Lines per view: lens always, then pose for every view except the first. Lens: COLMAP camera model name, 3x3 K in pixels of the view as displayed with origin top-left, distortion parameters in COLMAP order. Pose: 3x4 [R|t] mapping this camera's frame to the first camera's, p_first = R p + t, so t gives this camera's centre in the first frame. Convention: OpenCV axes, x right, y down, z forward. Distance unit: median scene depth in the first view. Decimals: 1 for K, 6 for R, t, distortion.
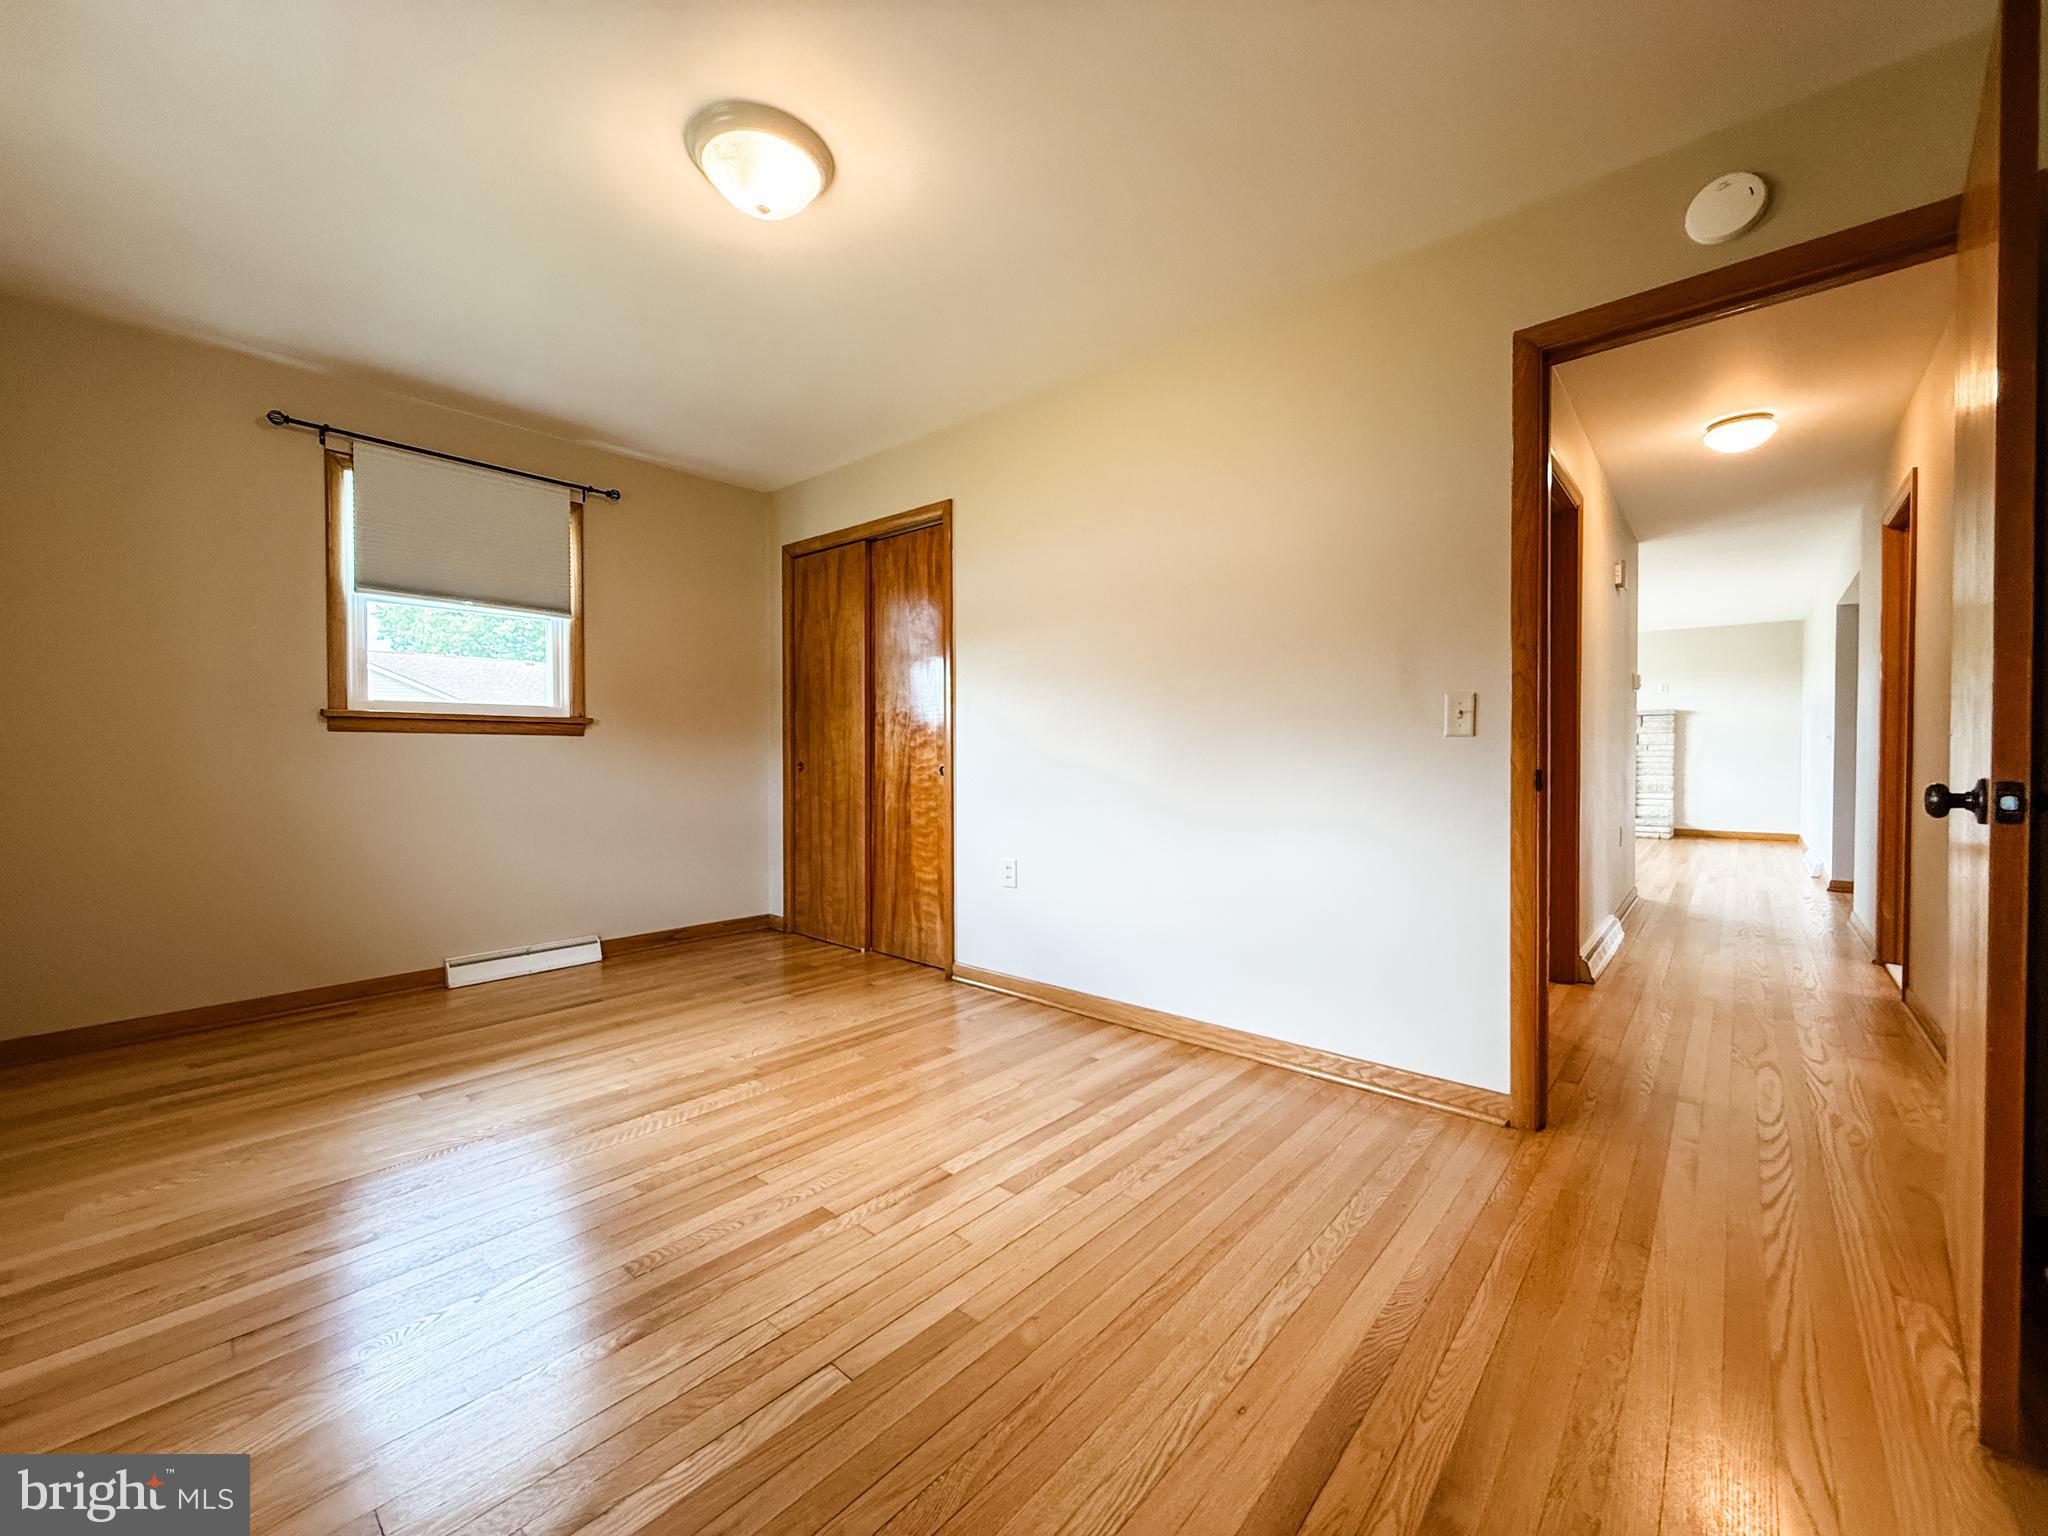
lens RADIAL K [[816.5, 0, 1021.4], [0, 816.5, 766.6], [0, 0, 1]] dist [-0.000196, -0.000519]
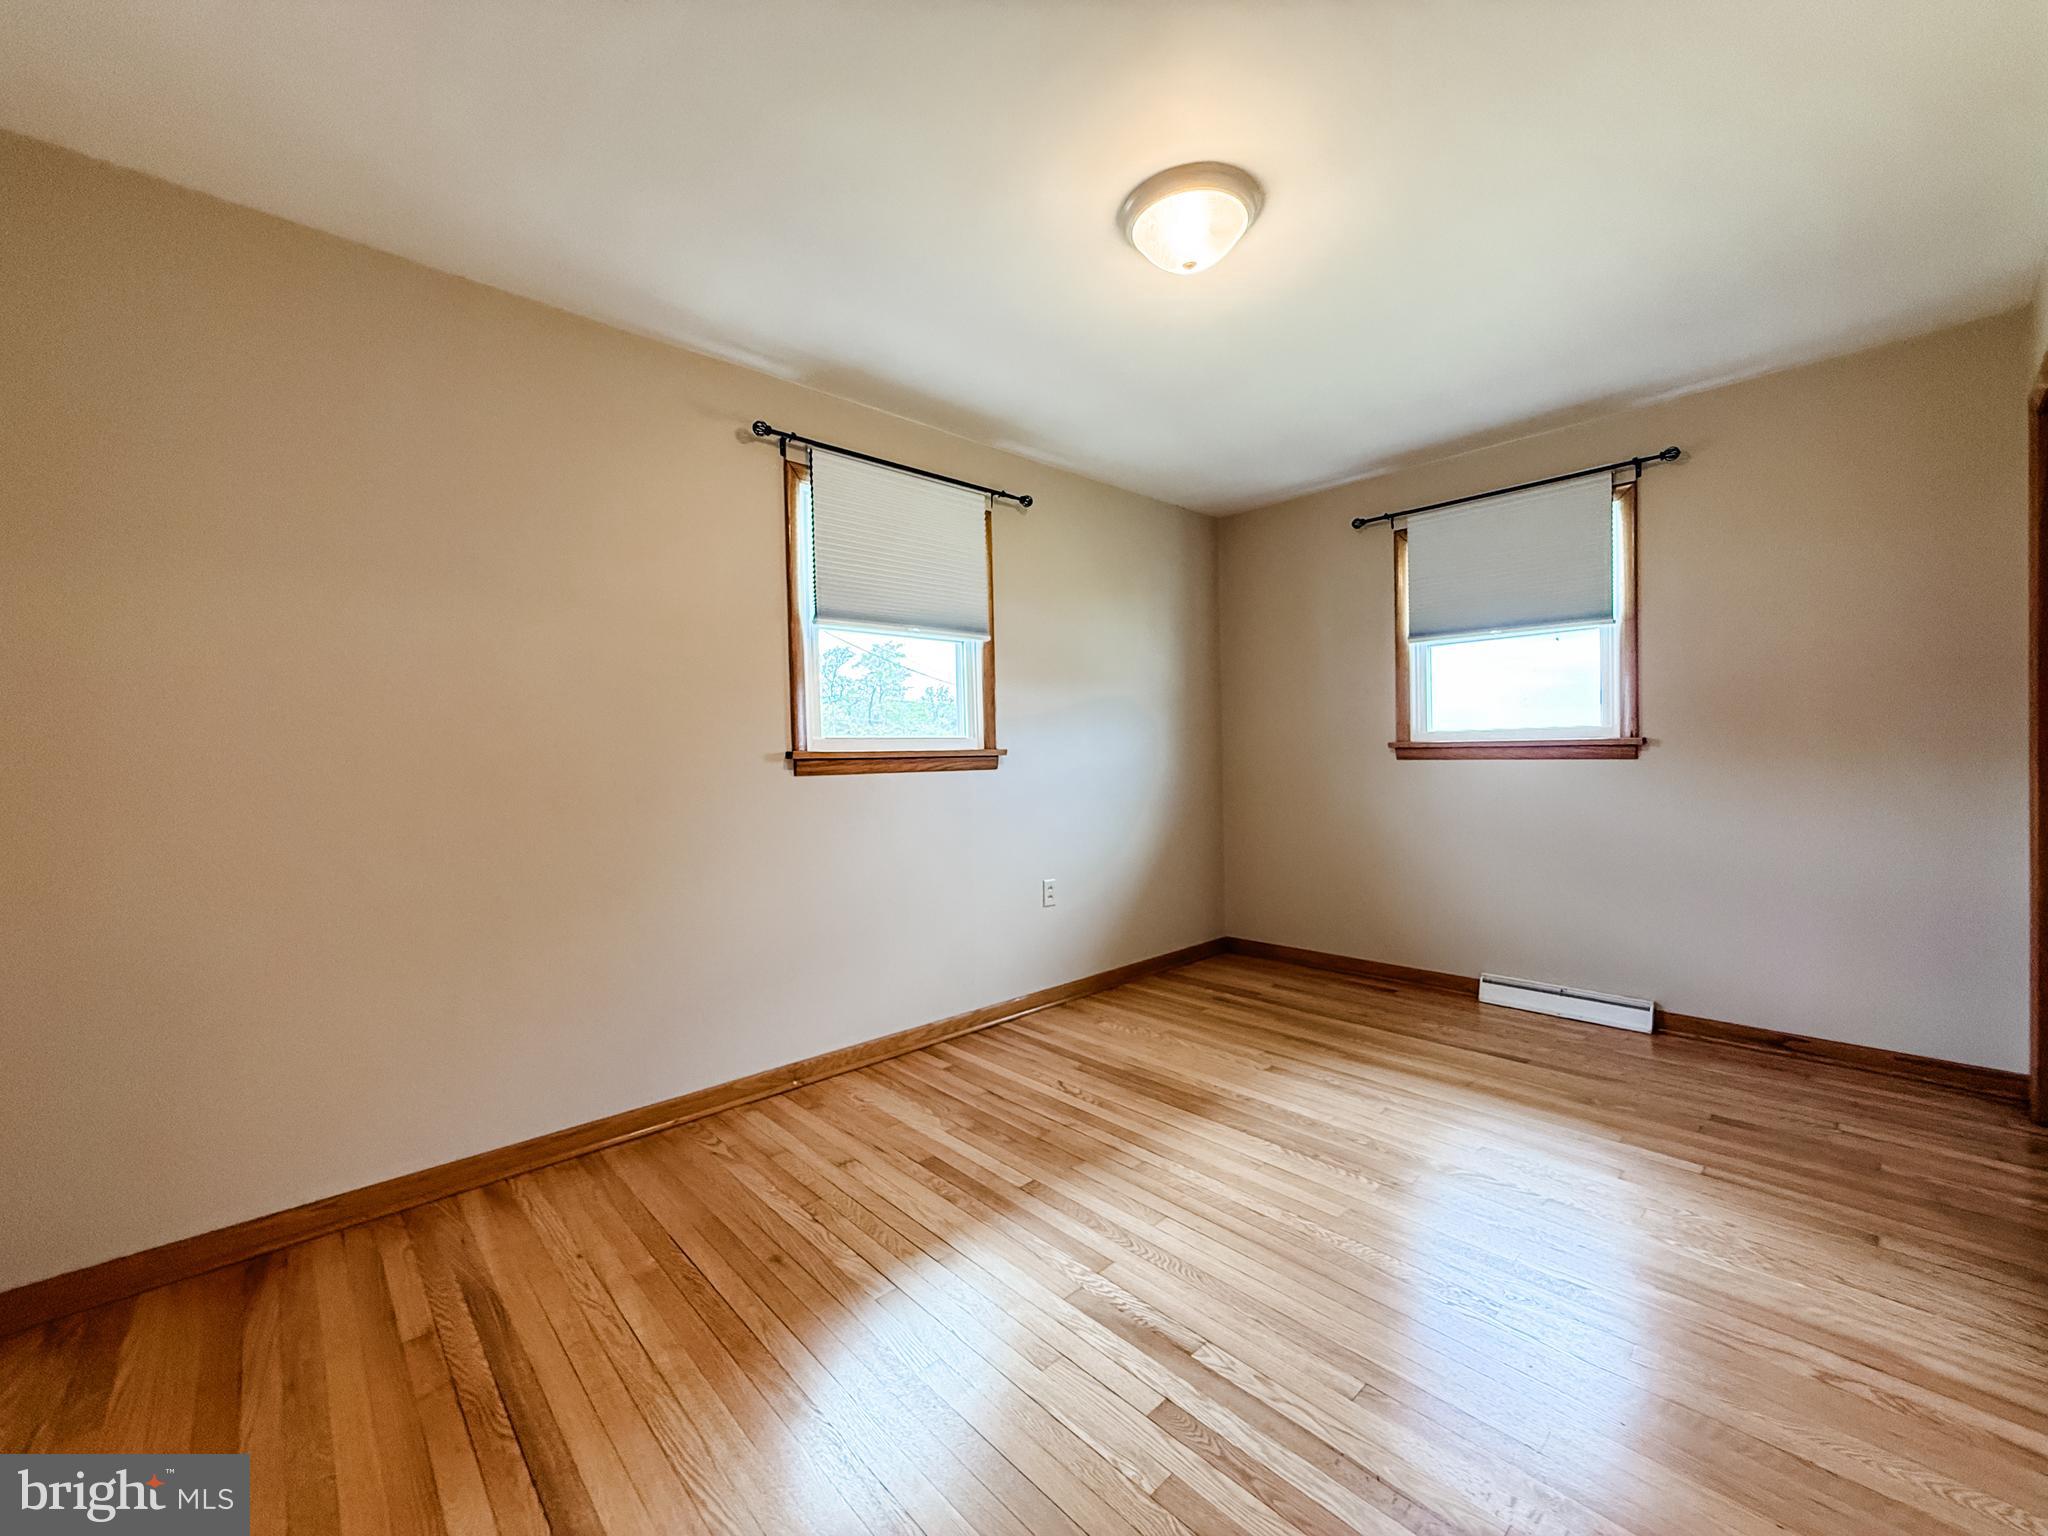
lens RADIAL K [[816.5, 0, 1021.4], [0, 816.5, 766.6], [0, 0, 1]] dist [-0.000196, -0.000519]
pose [[-0.101831, 0.017454, -0.994649, 0.427454], [0.003357, 0.999846, 0.017202, -0.054959], [0.994796, -0.001587, -0.101874, 0.544943]]
